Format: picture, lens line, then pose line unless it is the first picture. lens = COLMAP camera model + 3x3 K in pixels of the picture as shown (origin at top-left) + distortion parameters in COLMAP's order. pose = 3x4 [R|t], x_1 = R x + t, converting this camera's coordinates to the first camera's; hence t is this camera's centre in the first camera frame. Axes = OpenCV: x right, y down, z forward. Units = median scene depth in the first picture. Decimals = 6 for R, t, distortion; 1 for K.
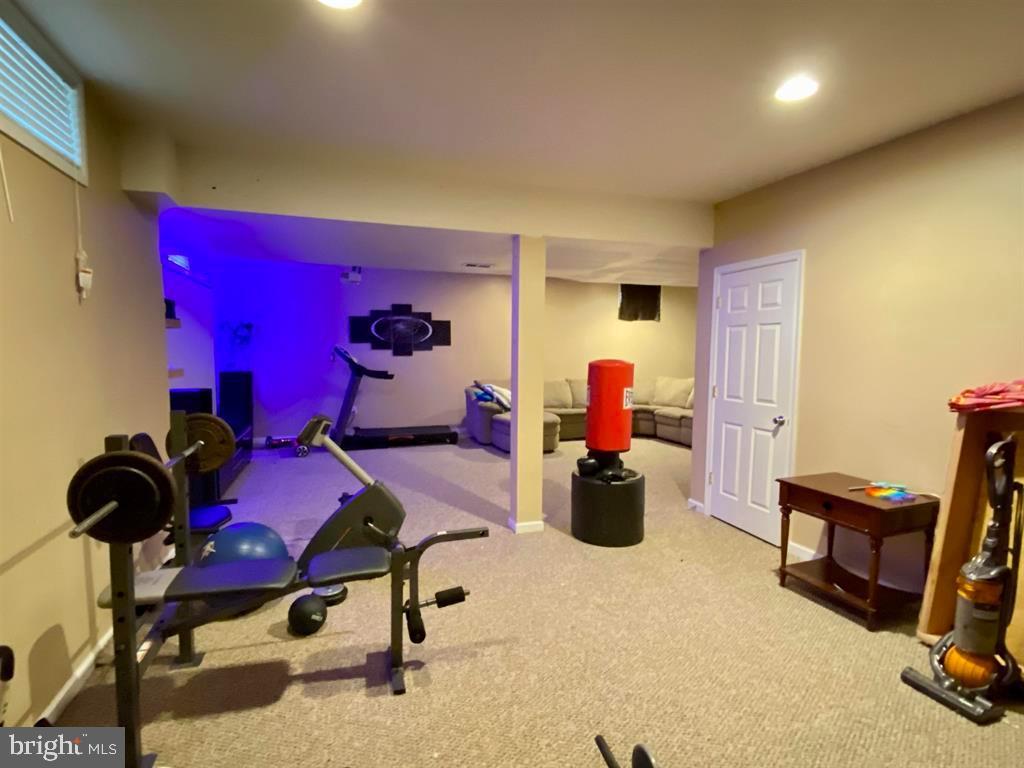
lens RADIAL K [[512.4, 0, 511.5], [0, 512.4, 383.4], [0, 0, 1]] dist [0.001434, -0.001506]
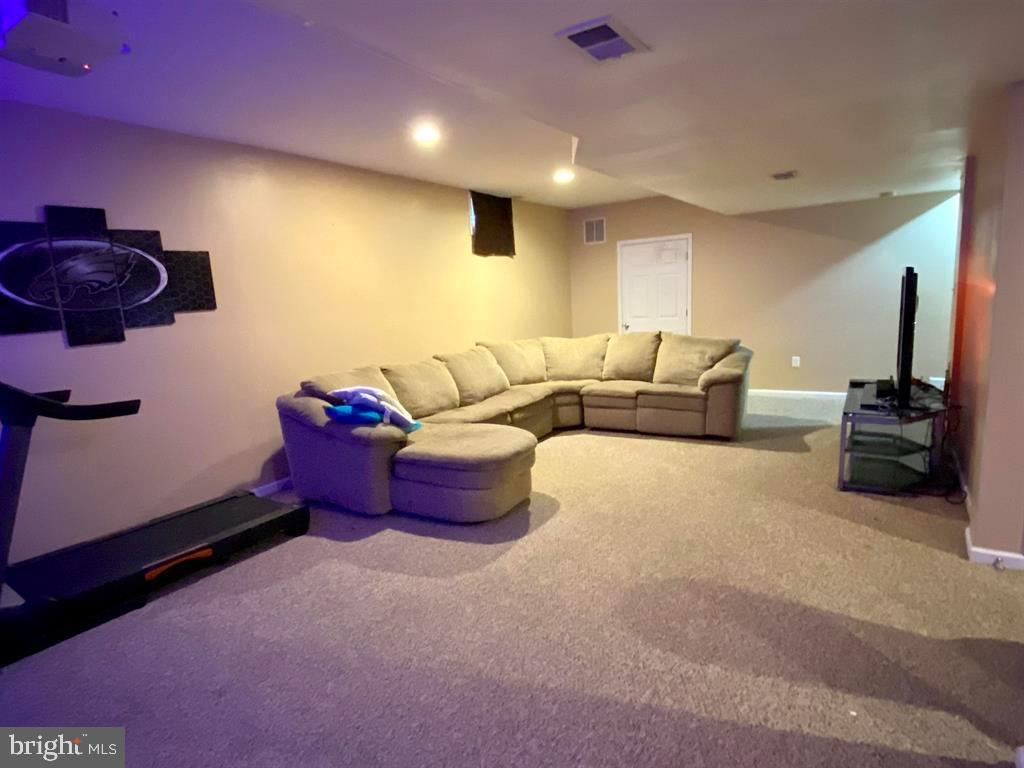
lens RADIAL K [[573.9, 0, 515.0], [0, 573.9, 391.2], [0, 0, 1]] dist [-0.000299, -0.002273]
pose [[0.777687, -0.148677, 0.610817, -0.239448], [0.094949, 0.988264, 0.119661, -0.040824], [-0.621440, -0.035062, 0.782677, 0.466277]]
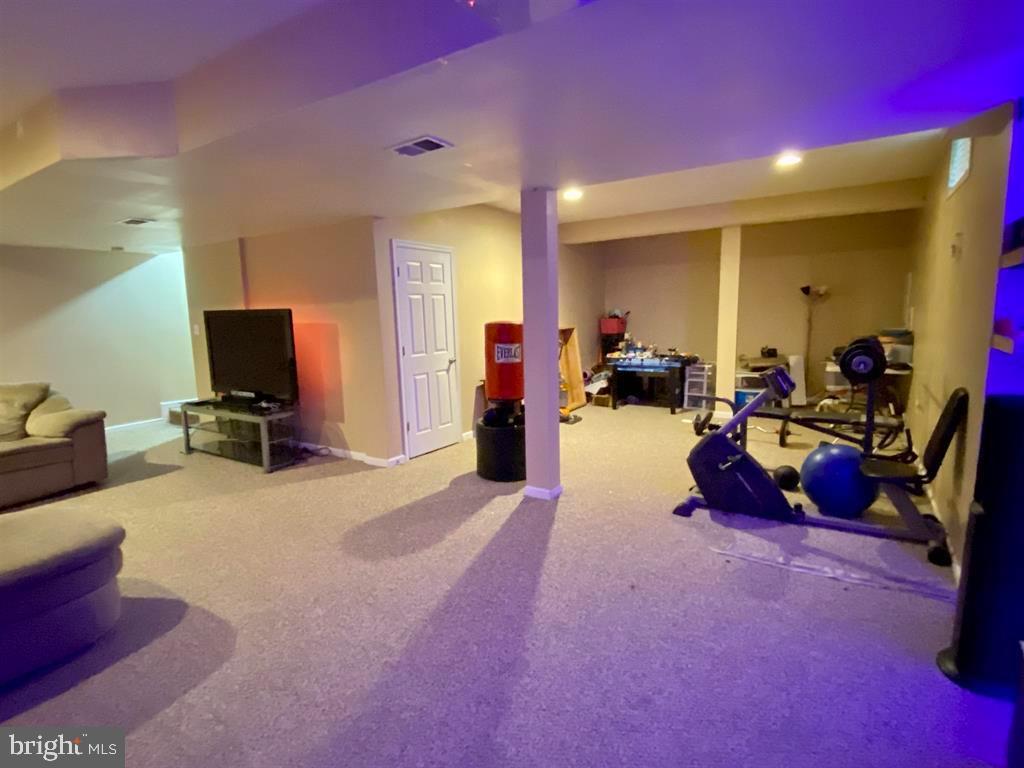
lens RADIAL K [[512.4, 0, 512.7], [0, 512.4, 384.4], [0, 0, 1]] dist [0.001434, -0.001506]
pose [[-0.637209, -0.096631, 0.764609, -0.361441], [0.071792, 0.980352, 0.183726, -0.059517], [-0.767340, 0.171965, -0.617752, 0.851449]]
